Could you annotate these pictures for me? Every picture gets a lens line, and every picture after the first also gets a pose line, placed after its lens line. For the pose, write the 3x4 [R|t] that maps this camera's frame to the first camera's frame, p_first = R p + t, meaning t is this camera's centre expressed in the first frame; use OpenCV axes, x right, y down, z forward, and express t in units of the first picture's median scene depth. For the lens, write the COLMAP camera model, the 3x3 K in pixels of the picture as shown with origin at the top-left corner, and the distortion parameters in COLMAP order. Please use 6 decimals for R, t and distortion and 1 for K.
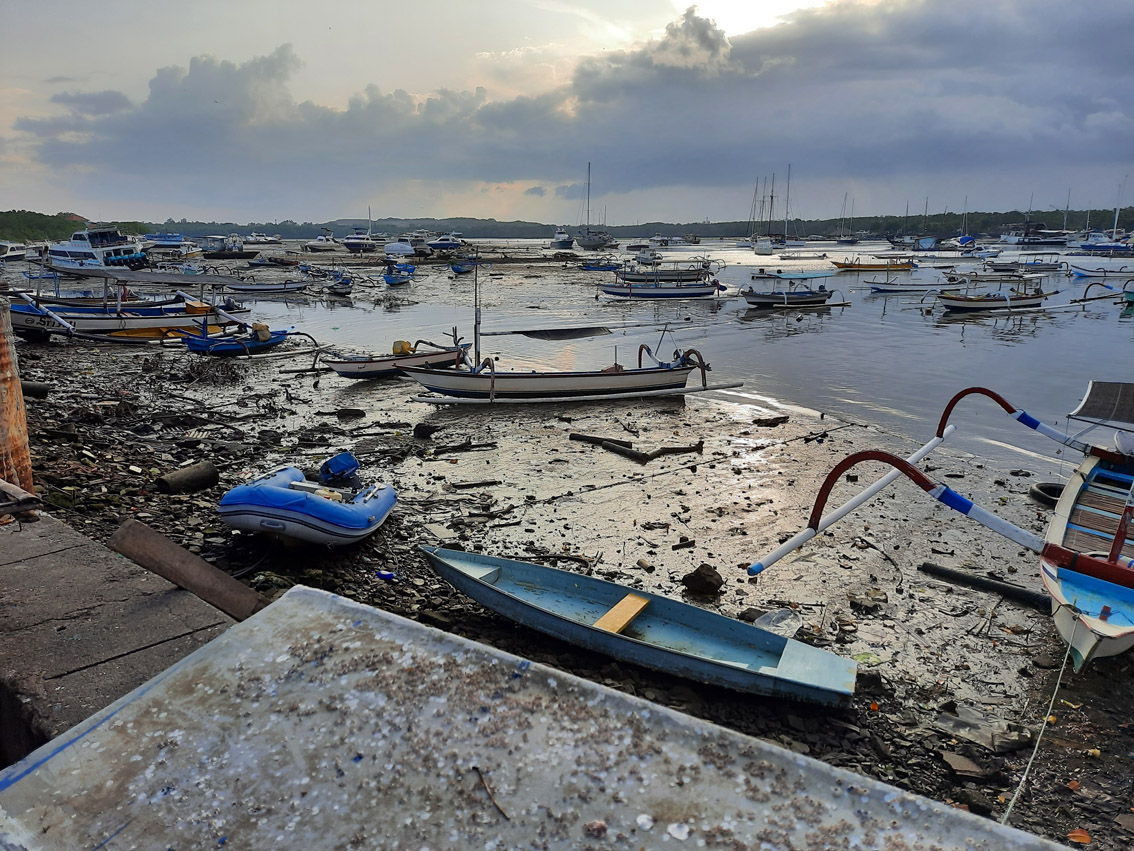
lens RADIAL K [[832.4, 0, 571.7], [0, 832.4, 424.2], [0, 0, 1]] dist [0.056956, -0.057678]
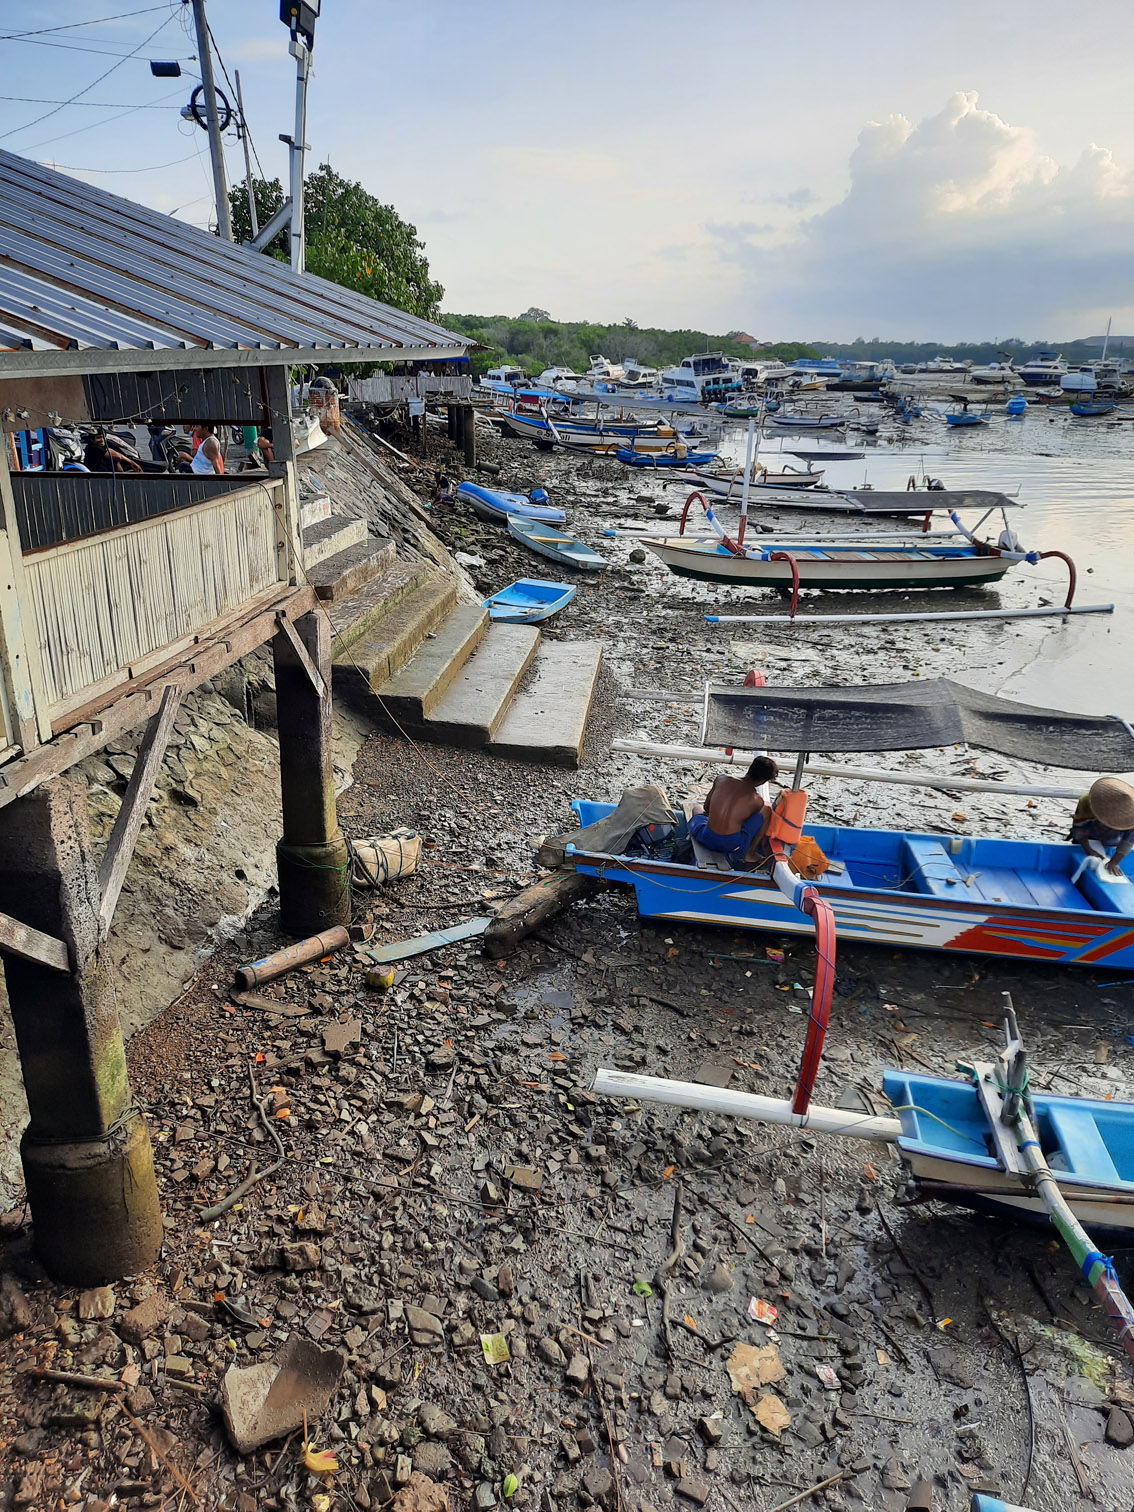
lens RADIAL K [[1109.8, 0, 569.8], [0, 1109.8, 755.3], [0, 0, 1]] dist [0.056956, -0.057678]
pose [[0.772662, 0.223798, -0.594060, 0.095496], [-0.152489, 0.973829, 0.168532, 0.012047], [0.616231, -0.039631, 0.786568, -0.065005]]
